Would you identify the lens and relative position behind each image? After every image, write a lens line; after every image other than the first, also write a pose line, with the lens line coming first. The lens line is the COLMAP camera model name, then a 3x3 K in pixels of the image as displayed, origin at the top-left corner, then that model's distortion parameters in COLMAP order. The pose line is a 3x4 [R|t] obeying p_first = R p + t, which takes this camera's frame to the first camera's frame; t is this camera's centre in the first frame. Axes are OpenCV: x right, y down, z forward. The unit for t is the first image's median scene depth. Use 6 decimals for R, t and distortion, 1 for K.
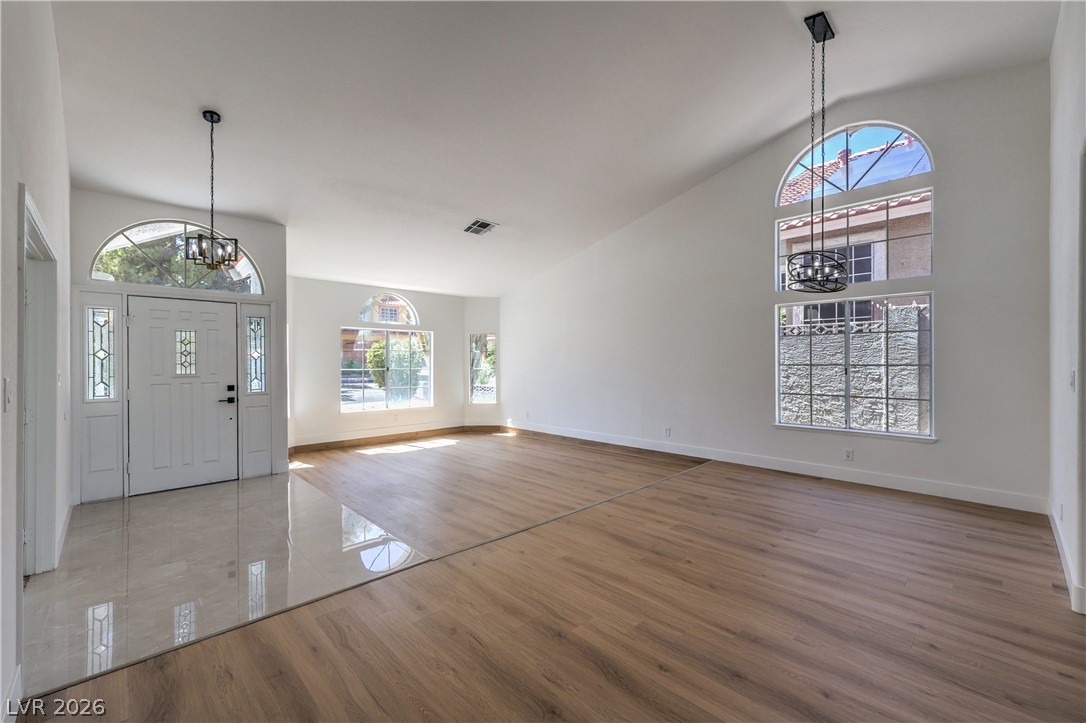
lens RADIAL K [[438.2, 0, 544.5], [0, 438.2, 361.7], [0, 0, 1]] dist [0.007861, 0.000210]
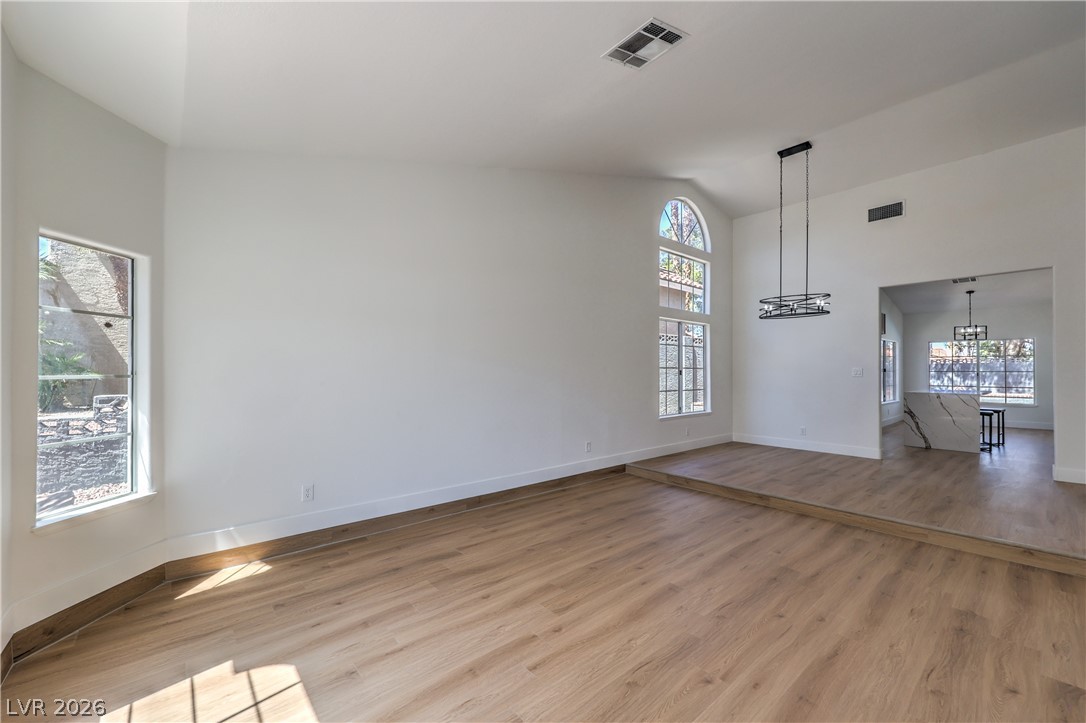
lens RADIAL K [[438.2, 0, 545.0], [0, 438.2, 367.2], [0, 0, 1]] dist [0.007861, 0.000210]
pose [[0.058863, 0.013097, 0.998180, -0.711223], [0.001190, 0.999912, -0.013190, 0.022735], [-0.998265, 0.001964, 0.058842, 1.301904]]
